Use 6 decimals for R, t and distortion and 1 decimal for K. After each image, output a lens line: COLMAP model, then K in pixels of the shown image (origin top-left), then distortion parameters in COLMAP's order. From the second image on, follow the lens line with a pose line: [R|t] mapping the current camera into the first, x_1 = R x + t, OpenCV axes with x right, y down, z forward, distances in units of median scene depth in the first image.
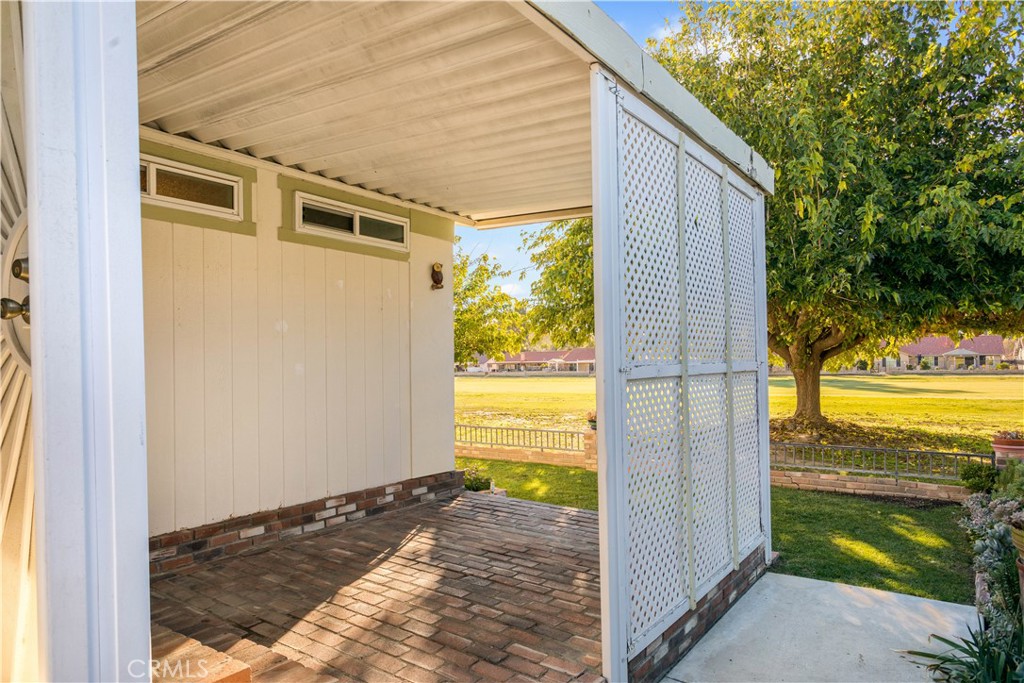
lens RADIAL K [[618.1, 0, 512.0], [0, 618.1, 341.5], [0, 0, 1]] dist [-0.001597, 0.002007]
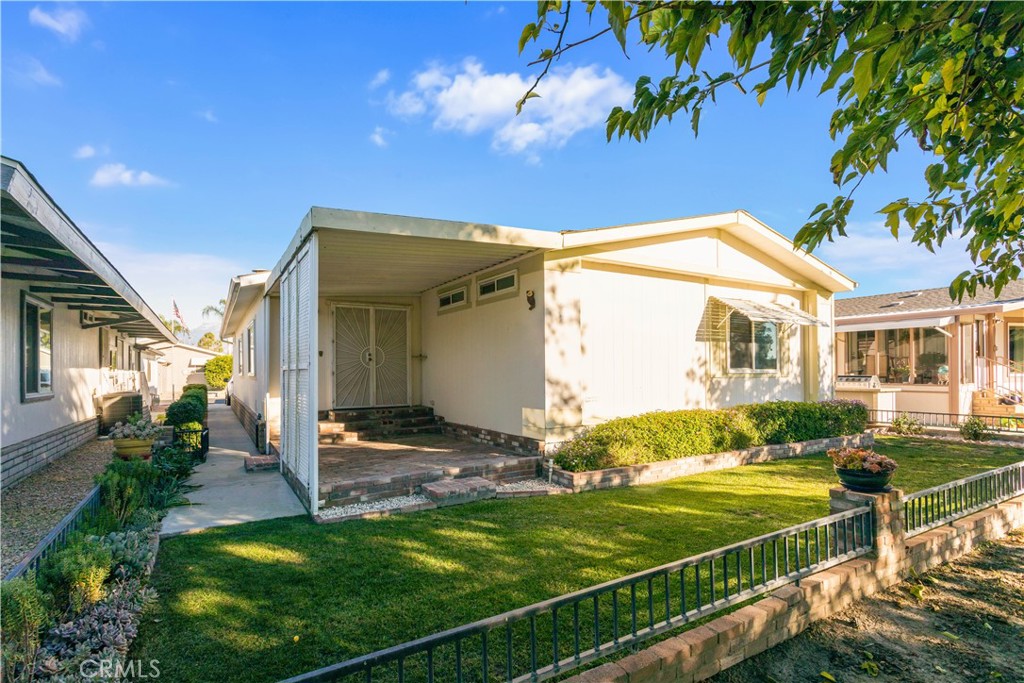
lens RADIAL K [[491.7, 0, 515.1], [0, 491.7, 360.4], [0, 0, 1]] dist [0.001295, 0.000144]
pose [[-0.366683, -0.005400, -0.930330, 1.057451], [0.039624, 0.998985, -0.021416, 0.062655], [0.929502, -0.044716, -0.366097, 1.546012]]
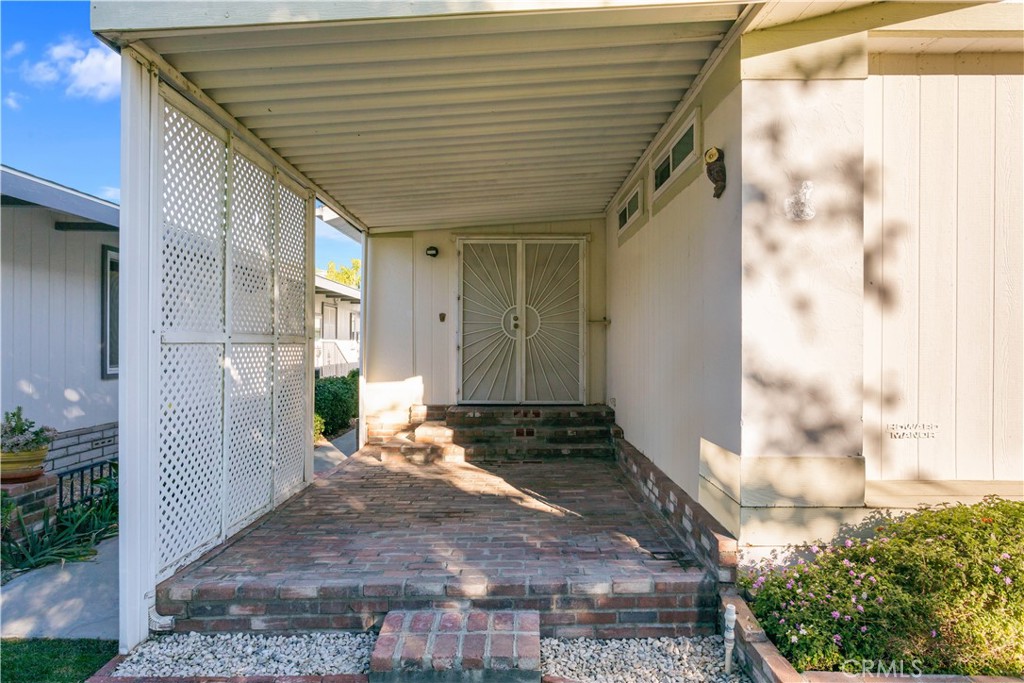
lens RADIAL K [[618.1, 0, 512.0], [0, 618.1, 341.5], [0, 0, 1]] dist [-0.001597, 0.002007]
pose [[-0.796310, 0.006565, -0.604853, 0.409634], [0.023587, 0.999518, -0.020204, 0.062266], [0.604428, -0.030355, -0.796081, 1.495050]]
